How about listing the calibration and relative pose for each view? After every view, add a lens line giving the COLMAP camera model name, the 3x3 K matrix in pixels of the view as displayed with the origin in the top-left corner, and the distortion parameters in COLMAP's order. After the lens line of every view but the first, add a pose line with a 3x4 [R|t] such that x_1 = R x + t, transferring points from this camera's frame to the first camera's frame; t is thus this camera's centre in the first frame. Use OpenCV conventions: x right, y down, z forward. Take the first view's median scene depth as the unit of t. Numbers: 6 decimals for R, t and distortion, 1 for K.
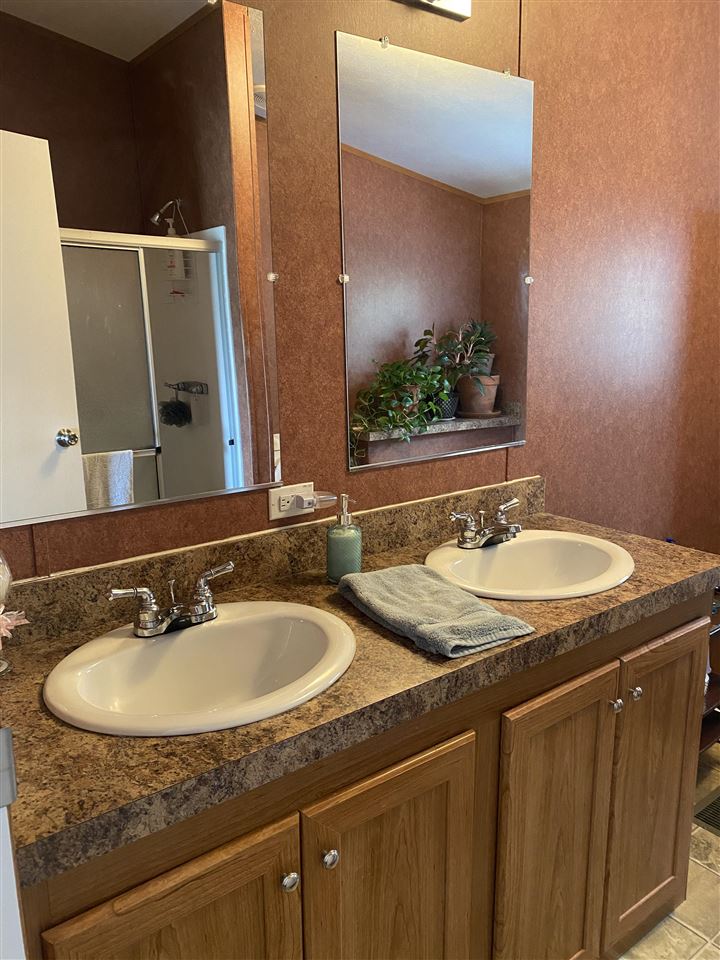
lens RADIAL K [[733.0, 0, 358.5], [0, 733.0, 478.3], [0, 0, 1]] dist [0.052305, -0.061114]
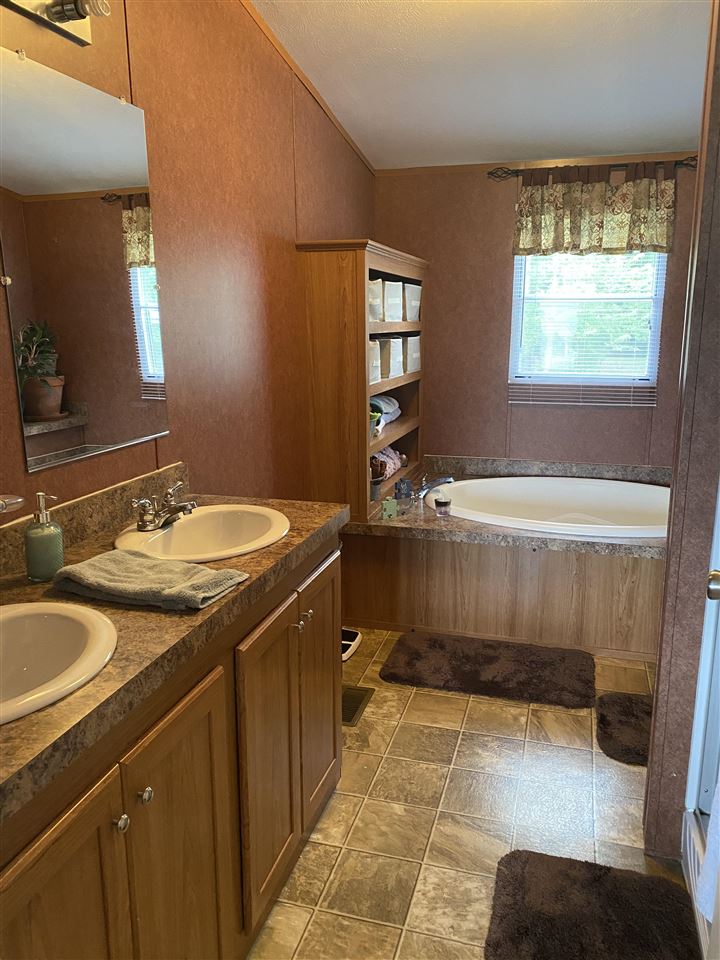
lens RADIAL K [[775.3, 0, 360.0], [0, 775.3, 480.0], [0, 0, 1]] dist [0.071712, -0.073014]
pose [[0.790142, -0.118492, 0.601361, -0.303358], [0.122410, 0.991876, 0.034602, 0.019385], [-0.600576, 0.046272, 0.798228, -0.128316]]
